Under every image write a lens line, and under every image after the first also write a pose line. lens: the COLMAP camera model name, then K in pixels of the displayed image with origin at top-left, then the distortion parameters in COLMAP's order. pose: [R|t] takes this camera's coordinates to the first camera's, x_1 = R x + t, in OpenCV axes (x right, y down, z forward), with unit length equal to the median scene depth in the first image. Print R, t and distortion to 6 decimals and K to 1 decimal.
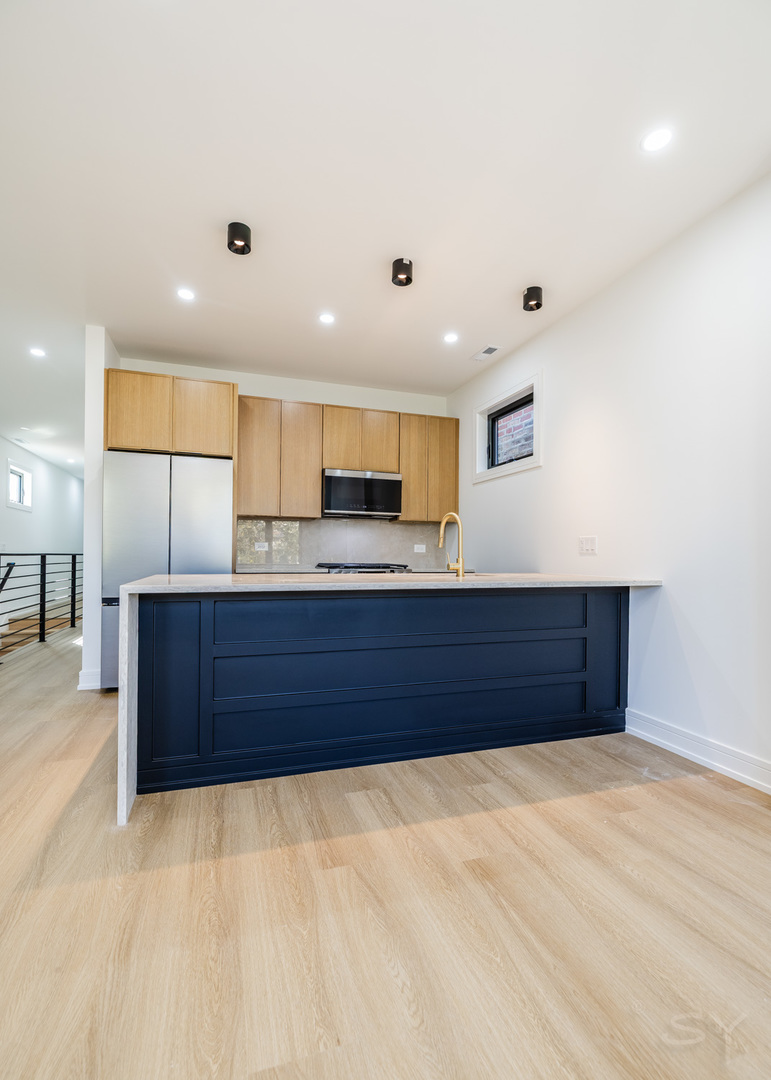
lens RADIAL K [[474.0, 0, 350.1], [0, 474.0, 559.7], [0, 0, 1]] dist [0.014972, 0.000209]
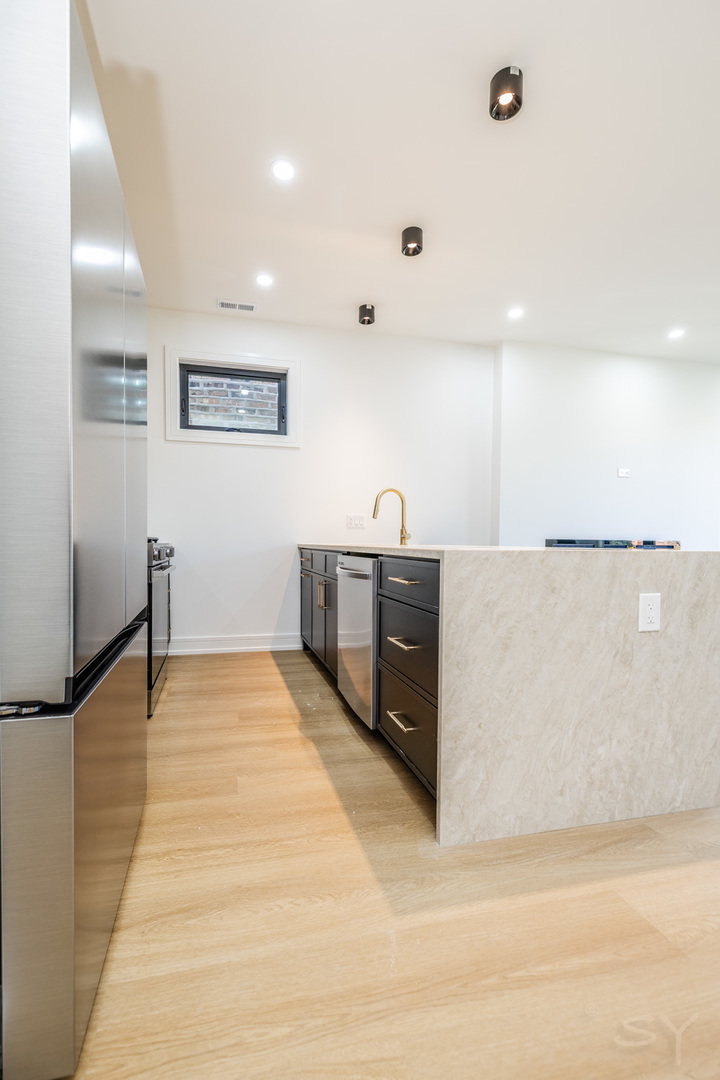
lens RADIAL K [[471.5, 0, 351.1], [0, 471.5, 556.4], [0, 0, 1]] dist [0.001747, 0.000272]
pose [[0.051327, -0.028182, 0.998284, -0.687484], [0.007034, 0.999587, 0.027857, 0.026670], [-0.998657, 0.005592, 0.051504, 0.813026]]
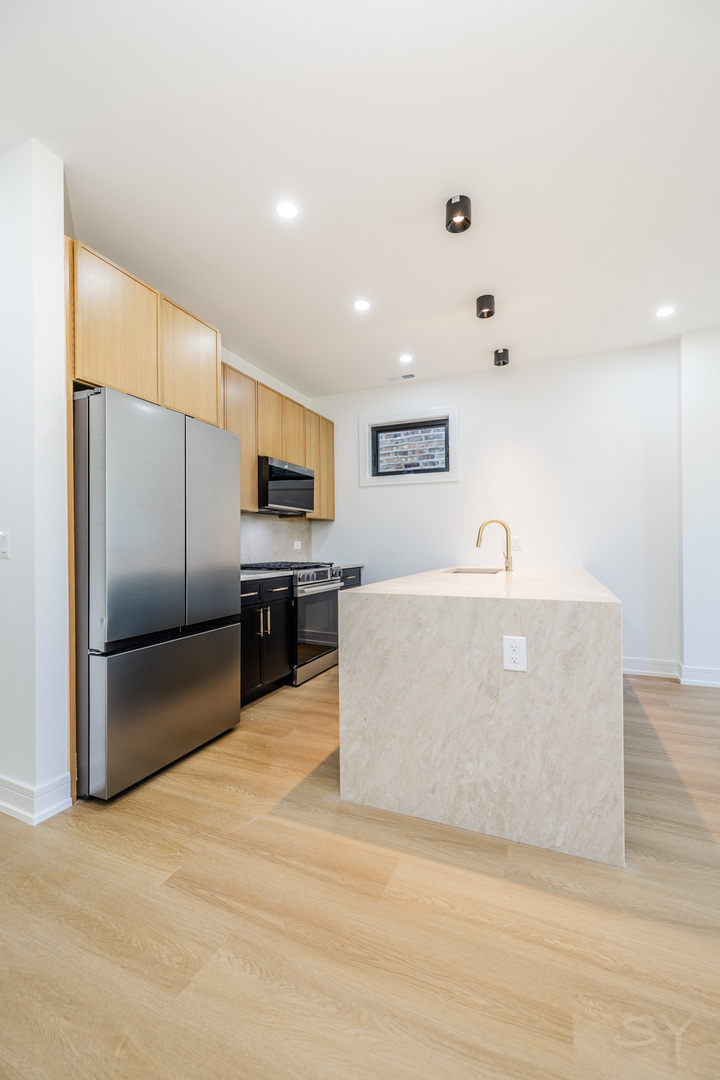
lens RADIAL K [[463.9, 0, 360.0], [0, 463.9, 540.0], [0, 0, 1]] dist [-0.000171, -0.000022]
pose [[0.648617, 0.005431, 0.761096, -0.705838], [0.018909, 0.999551, -0.023246, -0.014025], [-0.760880, 0.029469, 0.648223, 0.392506]]
